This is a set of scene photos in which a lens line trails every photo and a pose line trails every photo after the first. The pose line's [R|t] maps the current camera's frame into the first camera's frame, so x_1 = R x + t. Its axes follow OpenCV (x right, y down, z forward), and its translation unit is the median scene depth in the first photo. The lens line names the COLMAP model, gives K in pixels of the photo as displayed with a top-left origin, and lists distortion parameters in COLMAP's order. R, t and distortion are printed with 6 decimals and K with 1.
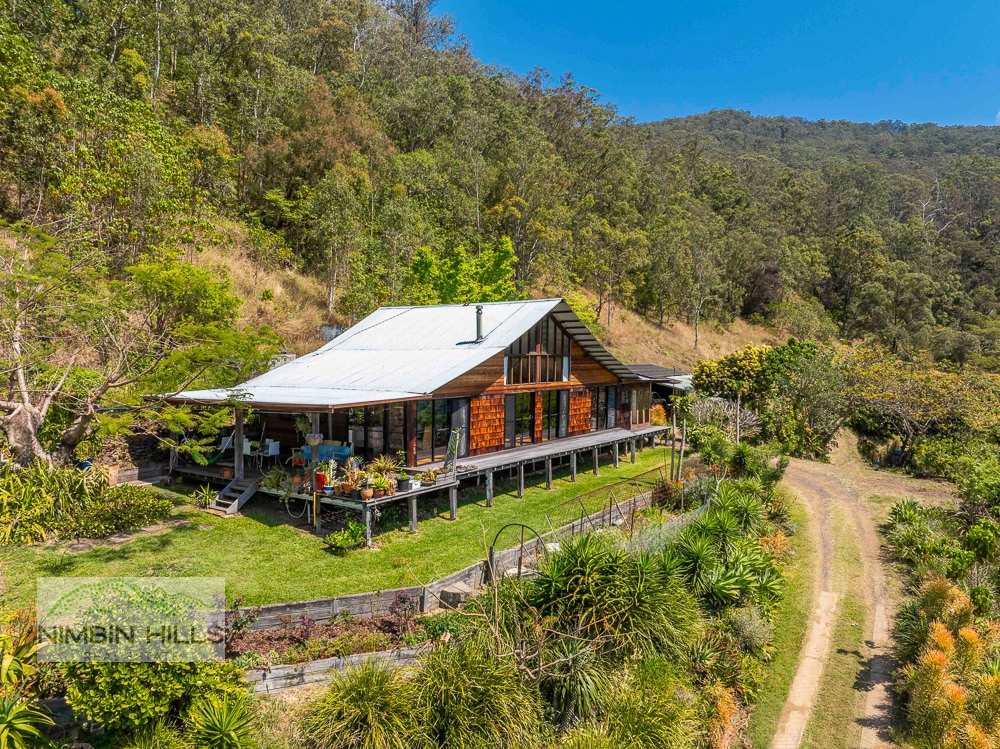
lens RADIAL K [[711.4, 0, 500.0], [0, 711.4, 374.5], [0, 0, 1]] dist [-0.031710, -0.004449]
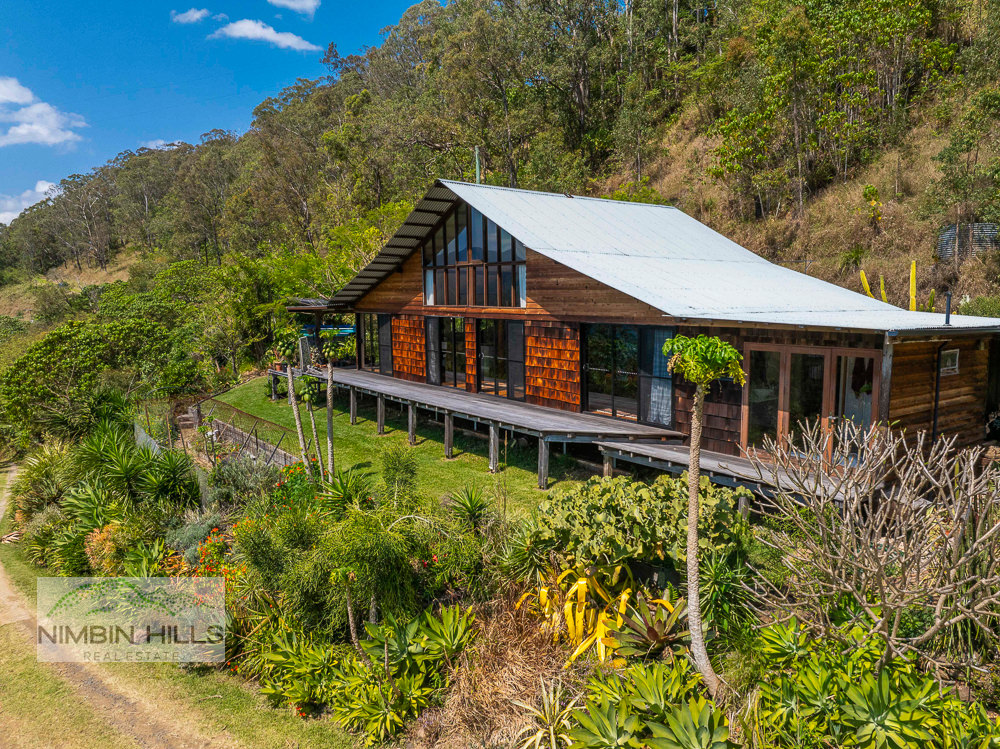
lens RADIAL K [[711.4, 0, 500.0], [0, 711.4, 374.5], [0, 0, 1]] dist [-0.031710, -0.004449]
pose [[-0.337973, 0.103638, -0.935432, 0.379333], [-0.022159, 0.992767, 0.117996, -0.002201], [0.940895, 0.060608, -0.333232, 0.687487]]
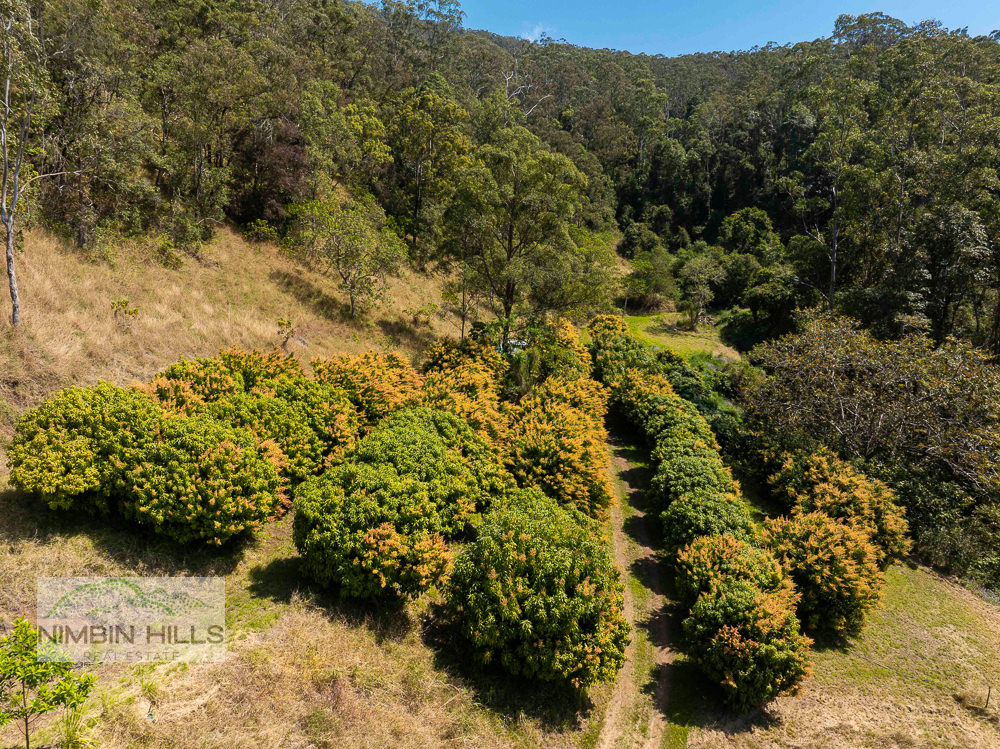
lens RADIAL K [[711.4, 0, 500.0], [0, 711.4, 374.5], [0, 0, 1]] dist [-0.031710, -0.004449]
pose [[0.837729, -0.087735, 0.538993, 0.604379], [0.011221, 0.989567, 0.143636, -0.130850], [-0.545971, -0.114280, 0.829973, 1.274496]]
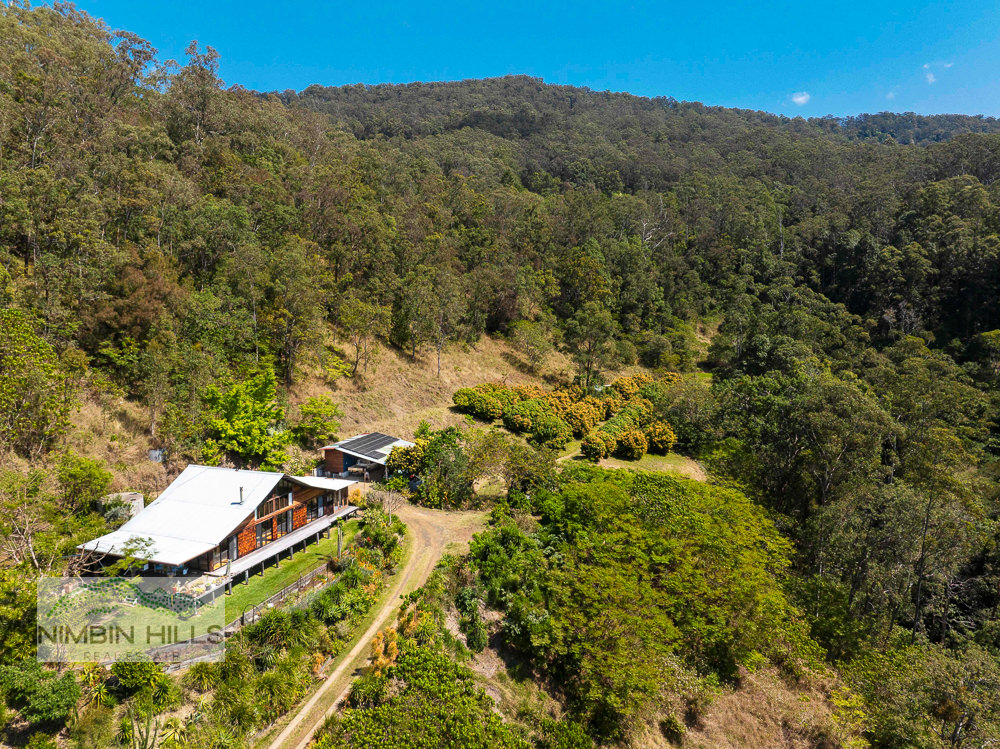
lens RADIAL K [[711.4, 0, 500.0], [0, 711.4, 374.5], [0, 0, 1]] dist [-0.031710, -0.004449]
pose [[0.964707, -0.025215, 0.262117, 0.086072], [0.004622, 0.996873, 0.078886, -0.300776], [-0.263287, -0.074890, 0.961806, -0.620997]]
